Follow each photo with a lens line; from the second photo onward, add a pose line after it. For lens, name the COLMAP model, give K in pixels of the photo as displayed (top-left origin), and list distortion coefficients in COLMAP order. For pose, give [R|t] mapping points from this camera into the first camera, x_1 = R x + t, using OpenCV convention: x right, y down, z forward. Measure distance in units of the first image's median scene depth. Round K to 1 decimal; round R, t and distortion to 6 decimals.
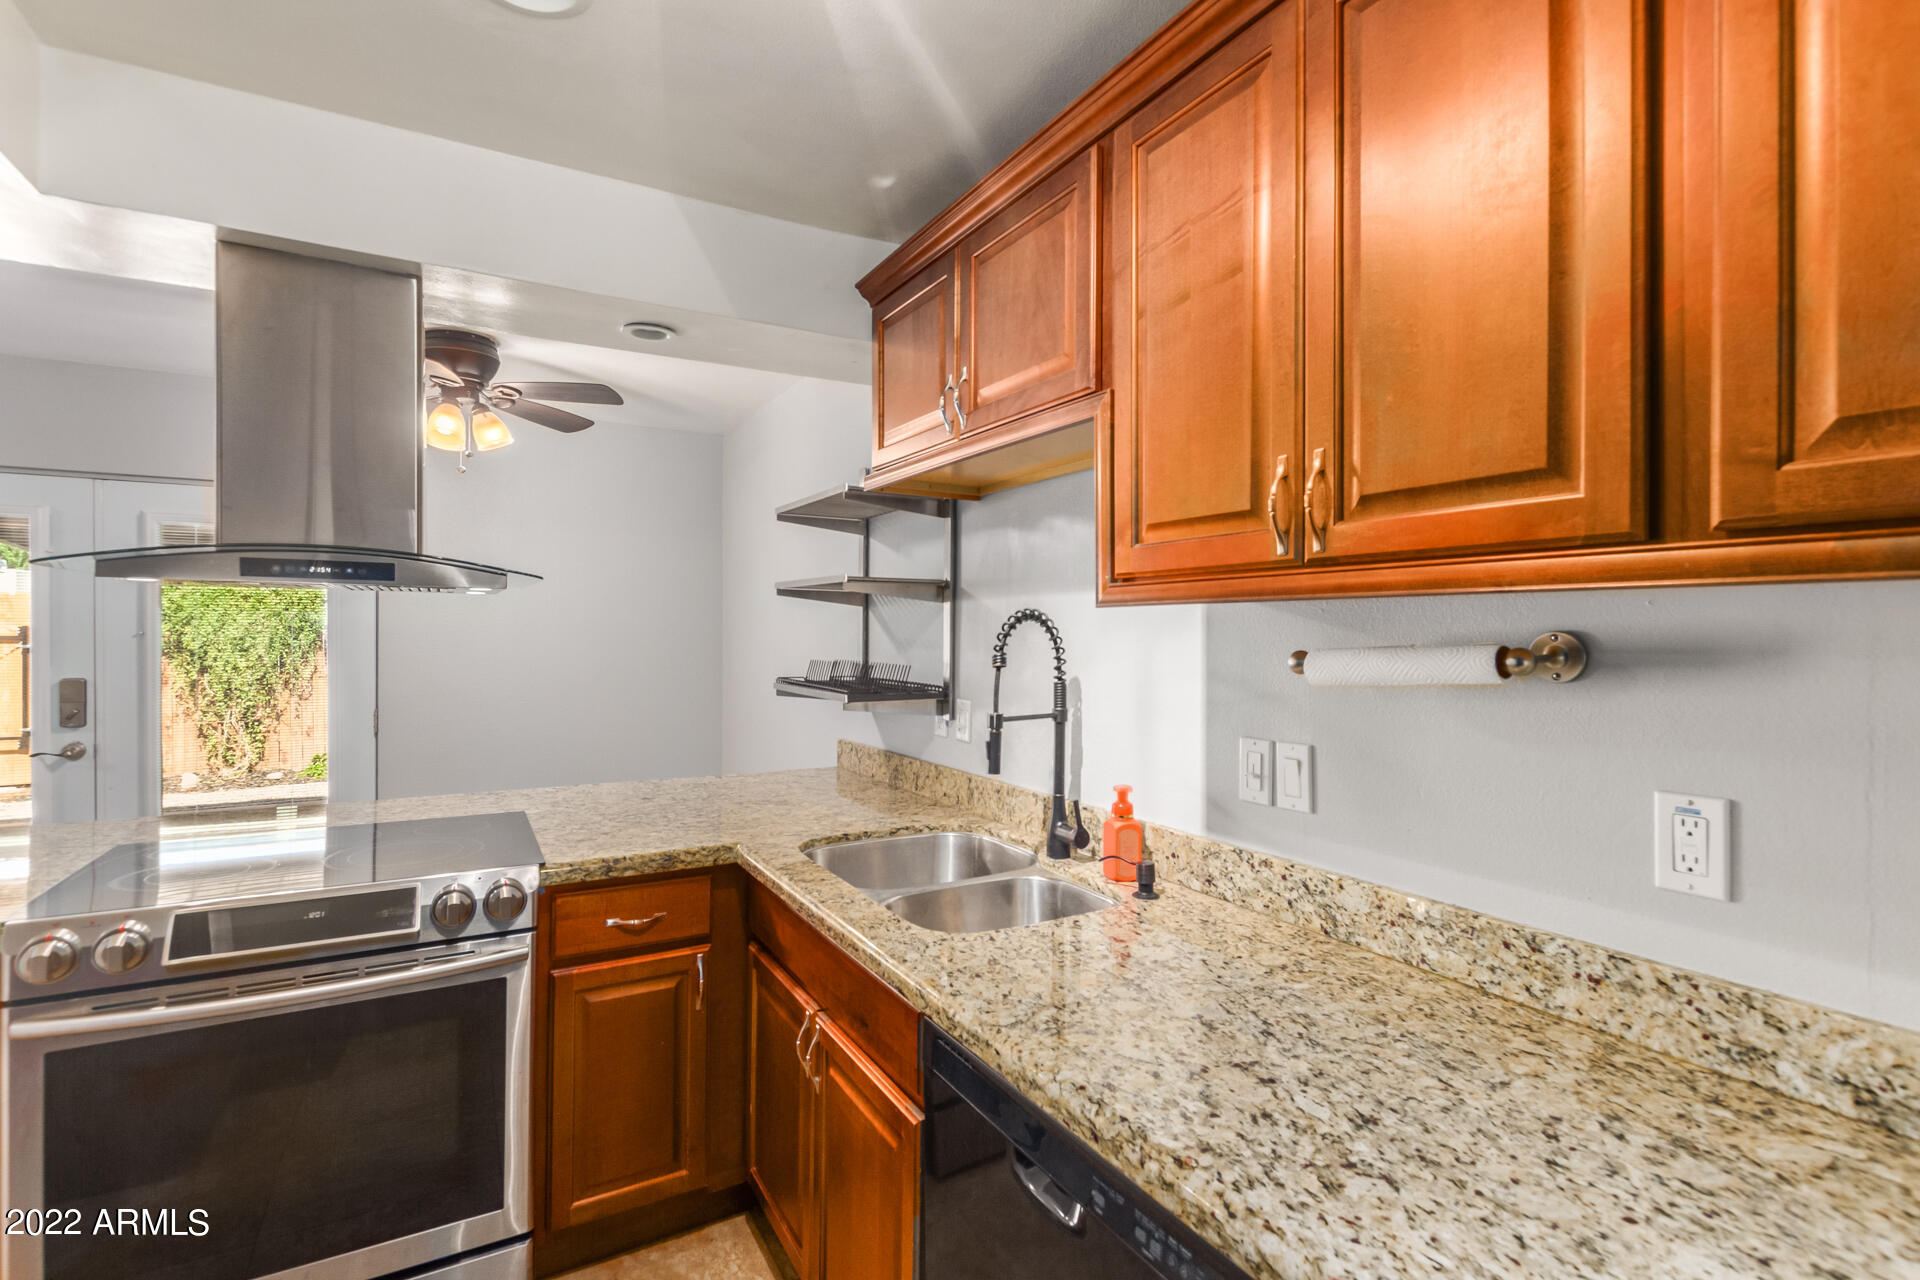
lens RADIAL K [[883.4, 0, 939.0], [0, 883.4, 631.2], [0, 0, 1]] dist [0.011920, -0.007738]
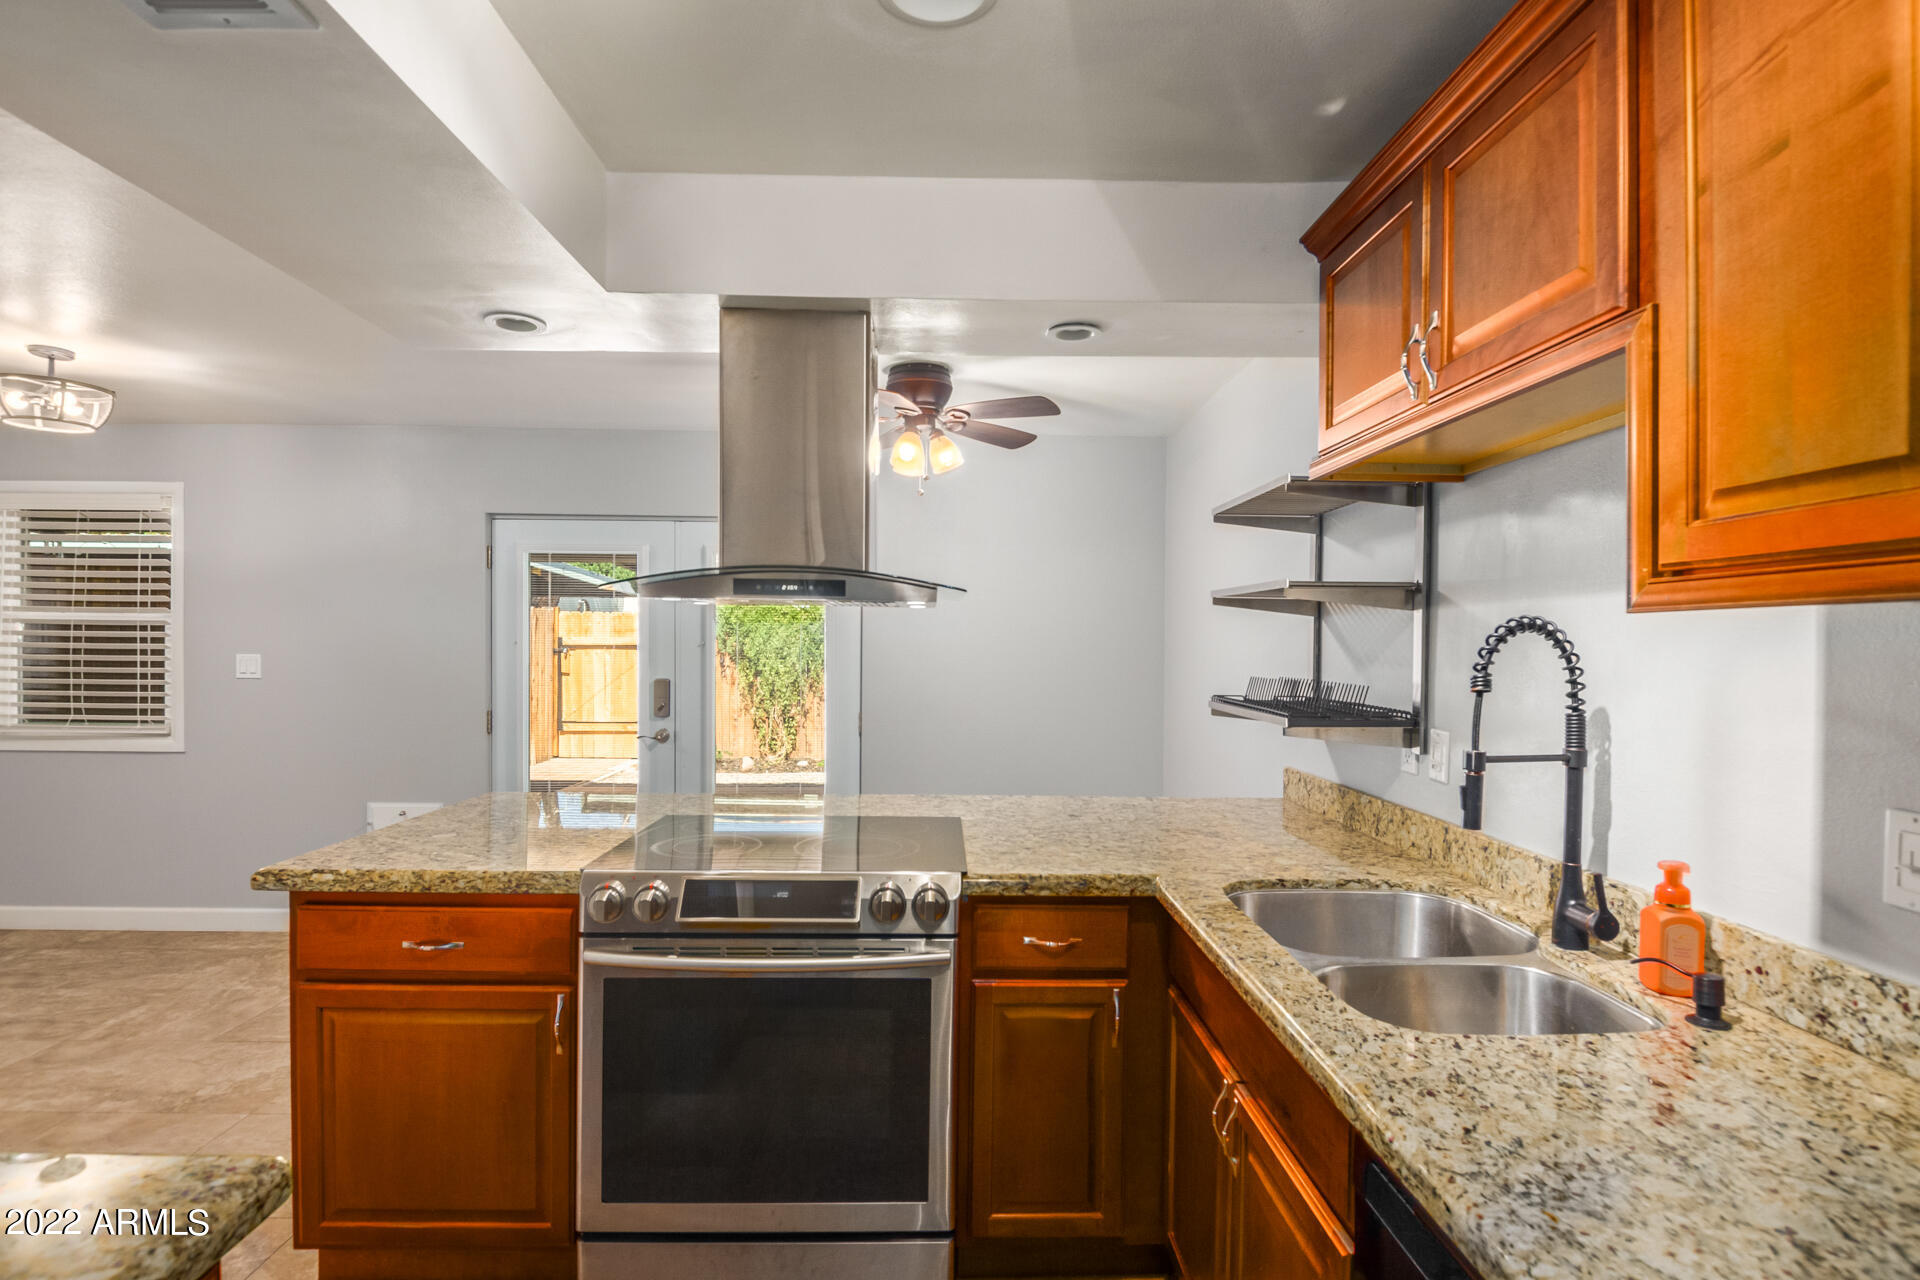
lens RADIAL K [[915.9, 0, 965.6], [0, 915.9, 650.0], [0, 0, 1]] dist [0.003645, -0.013938]
pose [[0.890579, 0.007703, -0.454764, 0.027352], [-0.004738, 0.999959, 0.007661, 0.000038], [0.454804, -0.004668, 0.890579, 0.070765]]
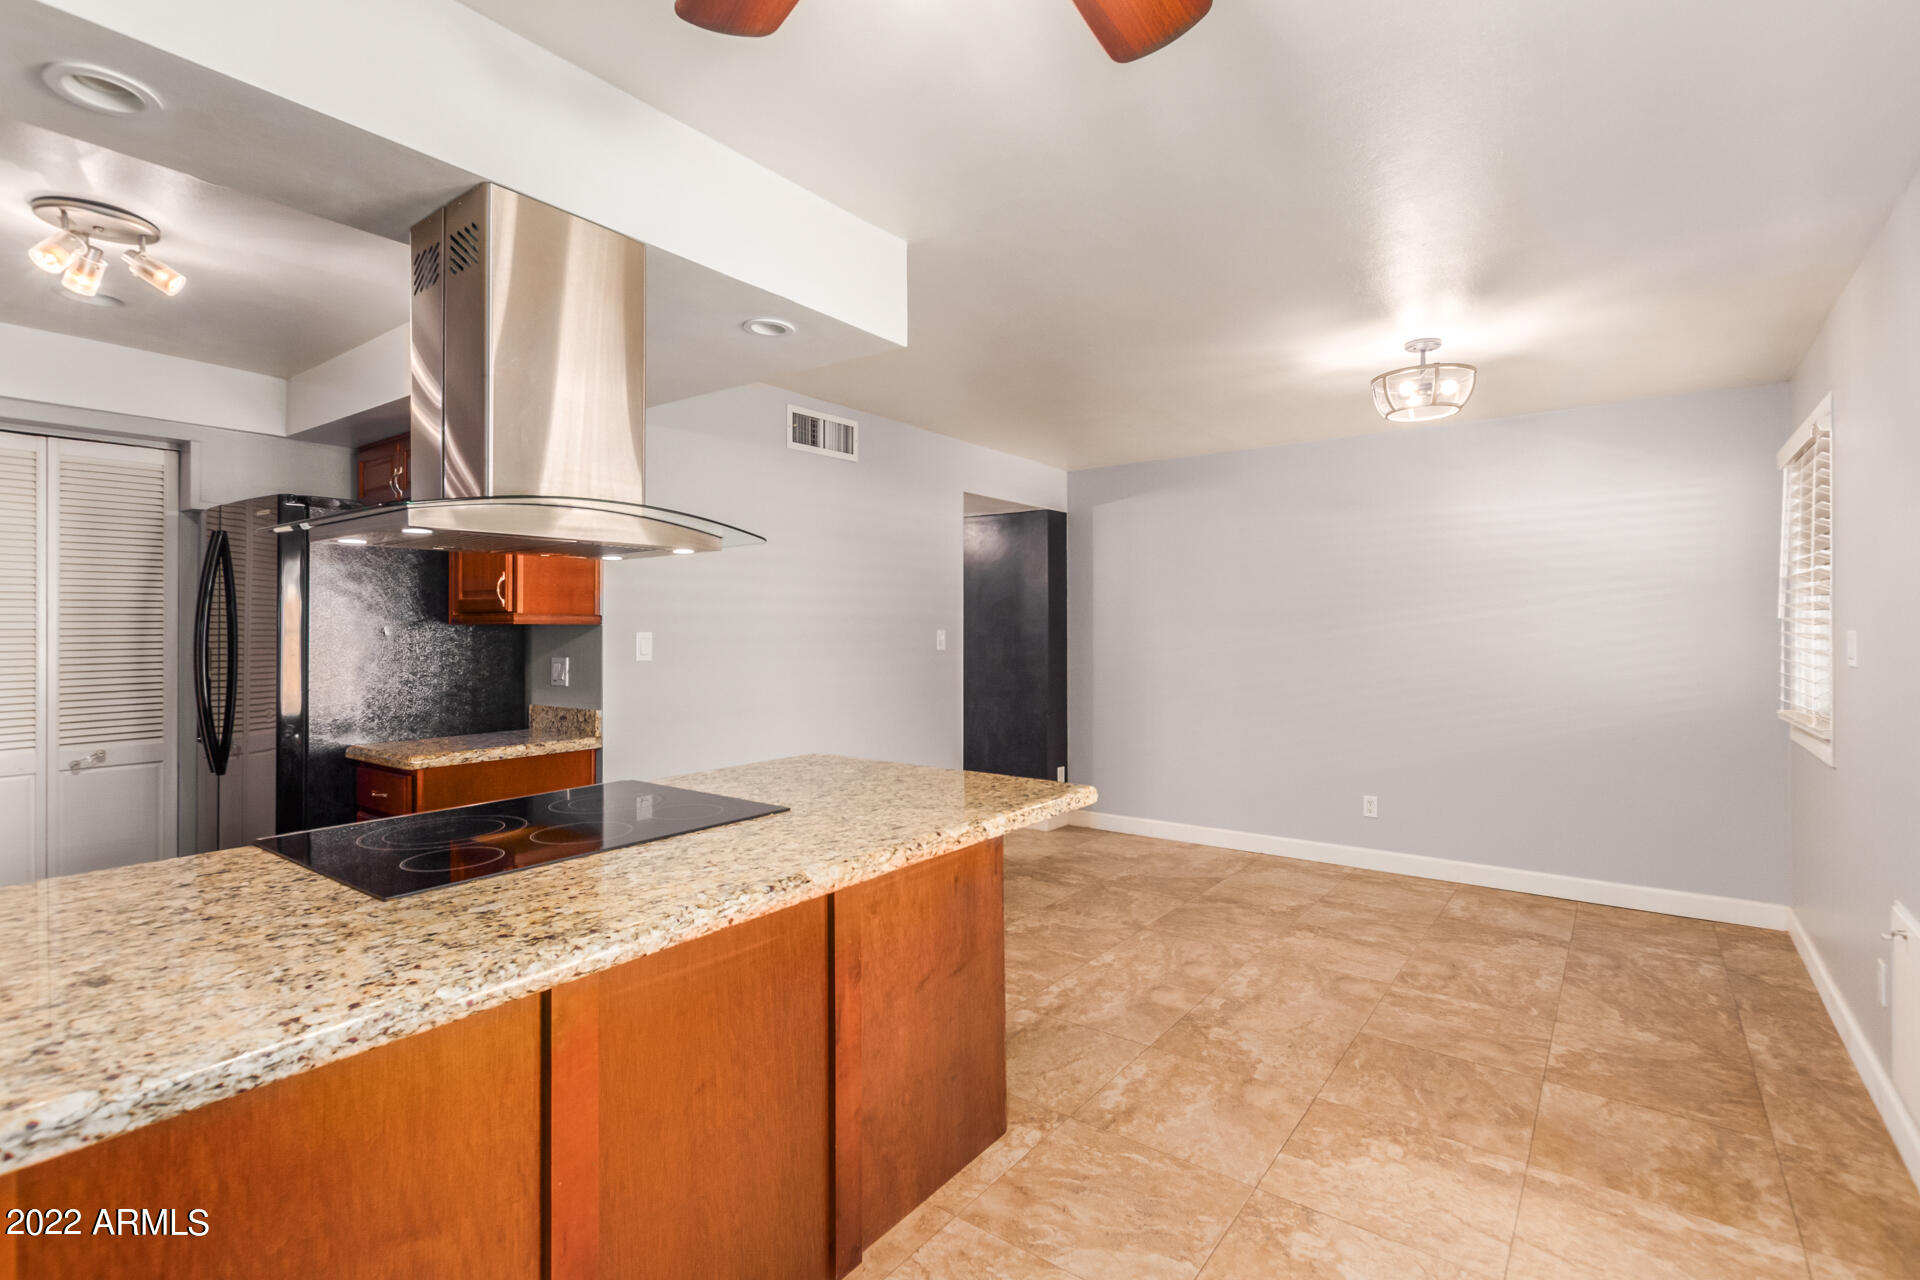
lens RADIAL K [[883.4, 0, 979.4], [0, 883.4, 628.8], [0, 0, 1]] dist [0.011920, -0.007738]
pose [[-0.911263, -0.003235, -0.411813, -0.679143], [-0.001239, 0.999986, -0.005113, 0.042139], [0.411824, -0.004149, -0.911254, 1.946688]]
